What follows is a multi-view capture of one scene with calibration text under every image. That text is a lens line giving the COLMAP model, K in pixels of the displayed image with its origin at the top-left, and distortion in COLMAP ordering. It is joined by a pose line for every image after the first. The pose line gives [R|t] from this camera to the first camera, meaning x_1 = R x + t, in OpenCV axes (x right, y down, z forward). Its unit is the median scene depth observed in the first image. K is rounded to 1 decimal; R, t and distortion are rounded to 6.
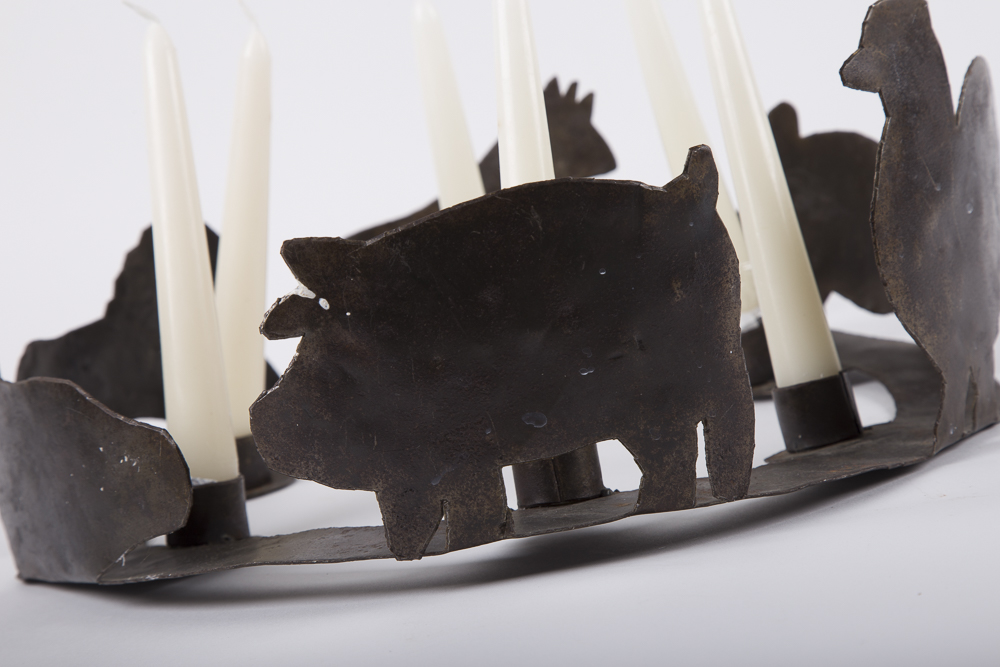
lens RADIAL K [[2568.1, 0, 500.0], [0, 2568.1, 333.5], [0, 0, 1]] dist [0.357215, -0.966548]
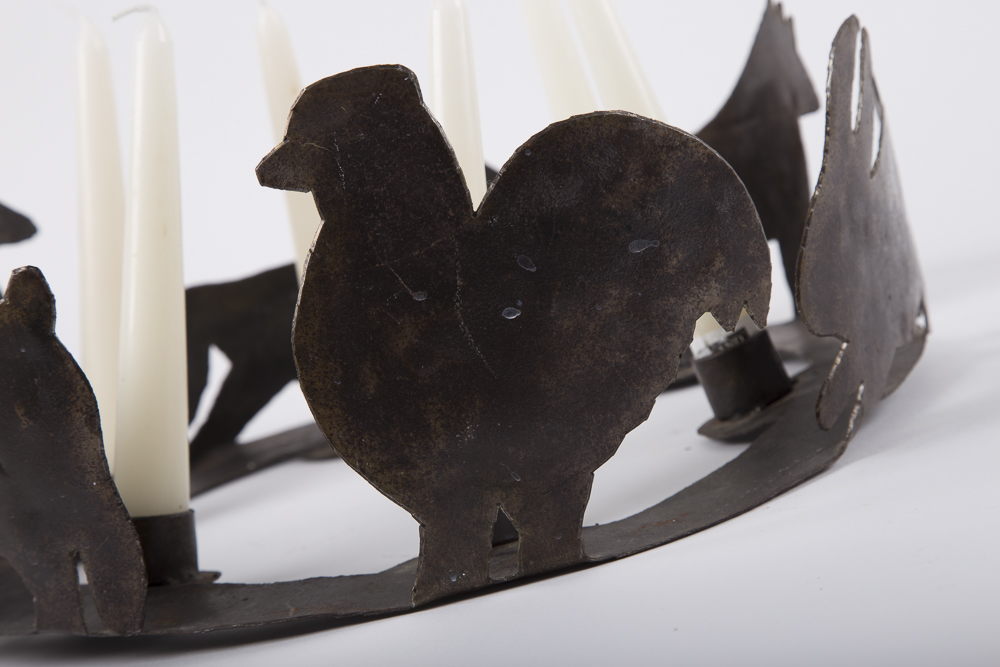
lens RADIAL K [[2568.1, 0, 500.0], [0, 2568.1, 333.5], [0, 0, 1]] dist [0.357215, -0.966548]
pose [[0.662907, 0.127416, -0.737780, 0.824485], [0.028685, 0.980367, 0.195085, -0.212208], [0.748152, -0.150486, 0.646237, 0.494981]]
